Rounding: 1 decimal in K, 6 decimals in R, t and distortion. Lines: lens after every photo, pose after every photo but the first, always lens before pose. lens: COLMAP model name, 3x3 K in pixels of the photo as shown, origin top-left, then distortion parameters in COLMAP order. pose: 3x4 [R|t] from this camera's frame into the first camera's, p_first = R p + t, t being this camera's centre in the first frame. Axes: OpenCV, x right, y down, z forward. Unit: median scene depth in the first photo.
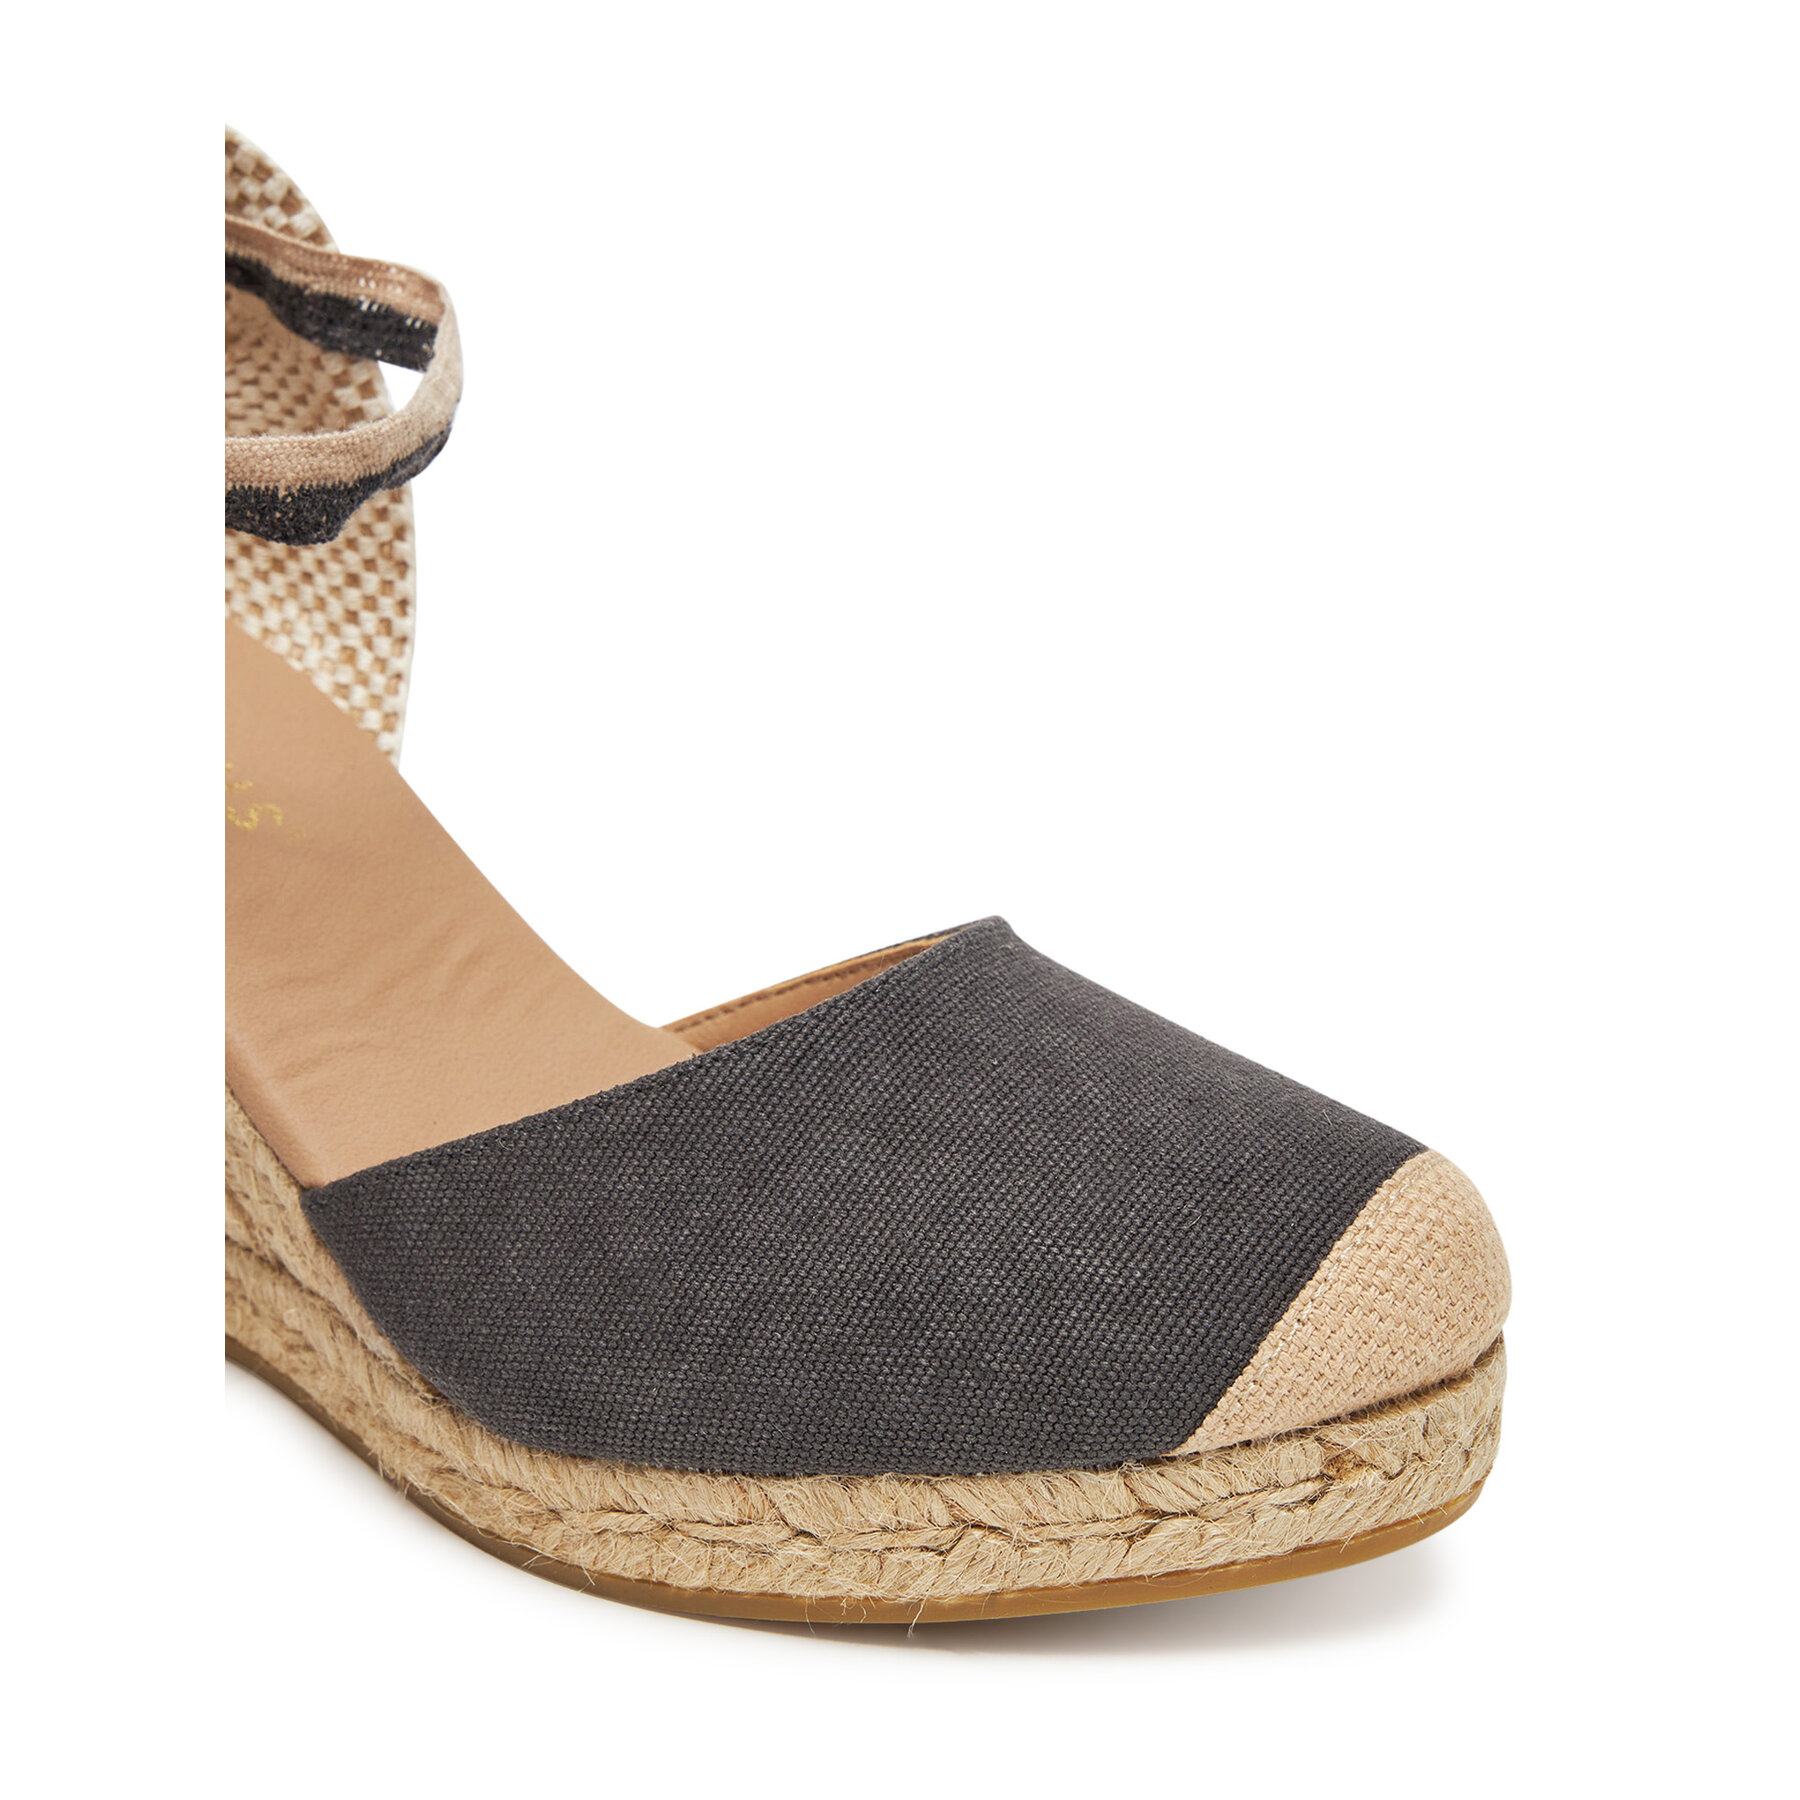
lens RADIAL K [[4016.3, 0, 897.9], [0, 4016.3, 903.3], [0, 0, 1]] dist [-0.151483, 0.000000]
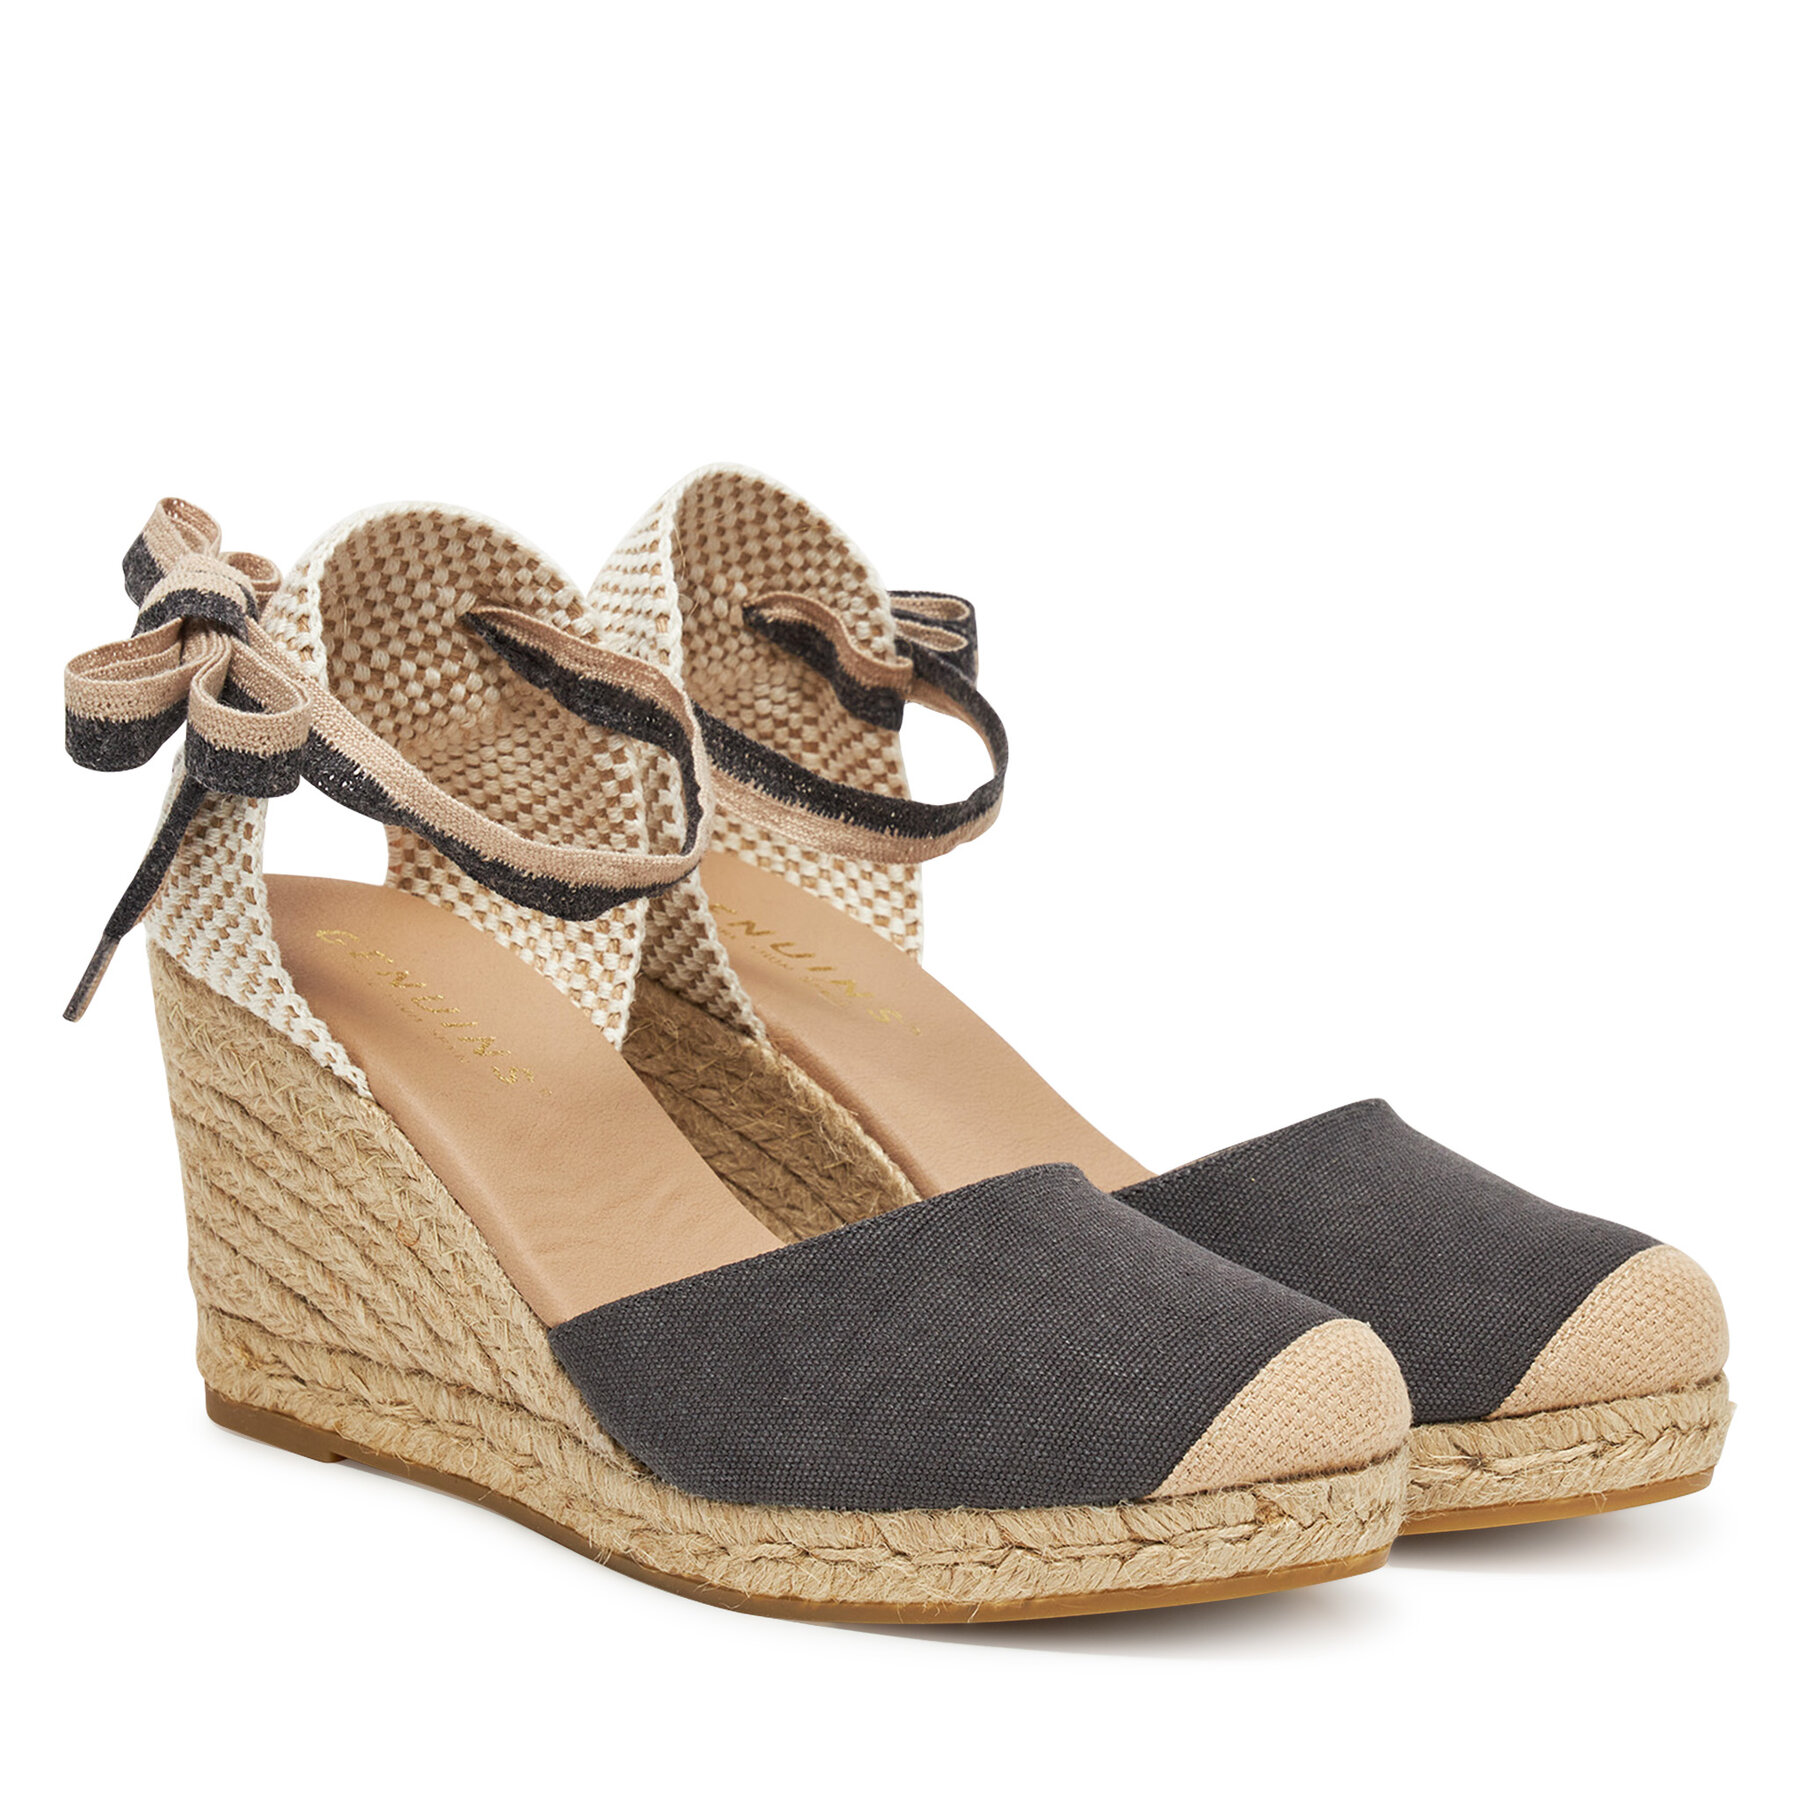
lens RADIAL K [[11828.8, 0, 899.4], [0, 11828.8, 897.8], [0, 0, 1]] dist [0.500101, 0.000000]
pose [[0.997317, 0.060010, -0.041933, 0.139397], [-0.065094, 0.989001, -0.132815, 0.485301], [0.033502, 0.135189, 0.990253, -3.217830]]
